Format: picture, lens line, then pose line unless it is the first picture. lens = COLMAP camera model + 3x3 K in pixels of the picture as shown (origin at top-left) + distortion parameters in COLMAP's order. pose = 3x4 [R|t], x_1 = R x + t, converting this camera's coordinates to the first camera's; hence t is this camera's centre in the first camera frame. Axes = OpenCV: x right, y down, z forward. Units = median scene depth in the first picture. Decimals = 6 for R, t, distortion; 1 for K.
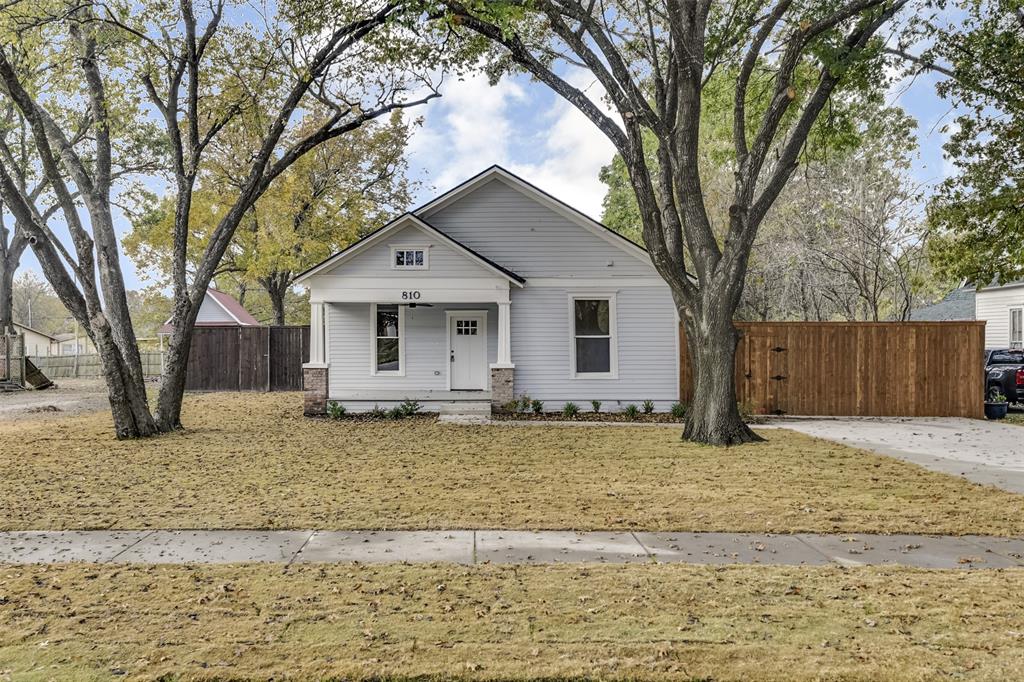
lens RADIAL K [[984.1, 0, 510.6], [0, 984.1, 336.2], [0, 0, 1]] dist [0.024159, 0.000000]
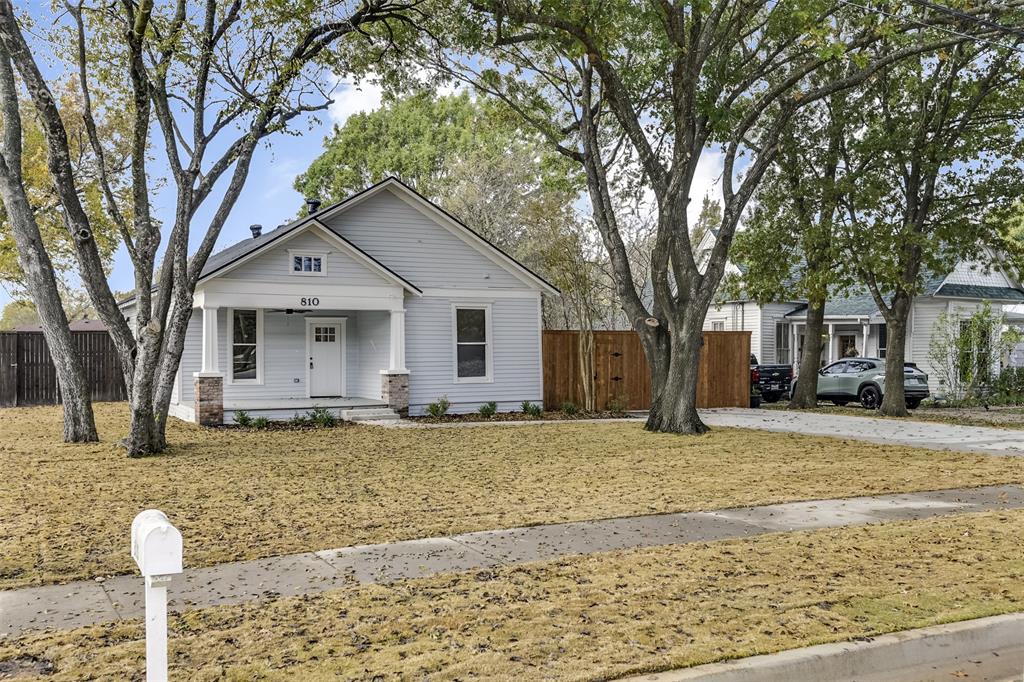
lens RADIAL K [[984.1, 0, 513.1], [0, 984.1, 350.1], [0, 0, 1]] dist [0.024159, 0.000000]
pose [[0.879819, -0.003524, 0.475296, -0.390212], [0.000583, 0.999980, 0.006336, 0.000876], [-0.475308, -0.005297, 0.879803, 0.031924]]
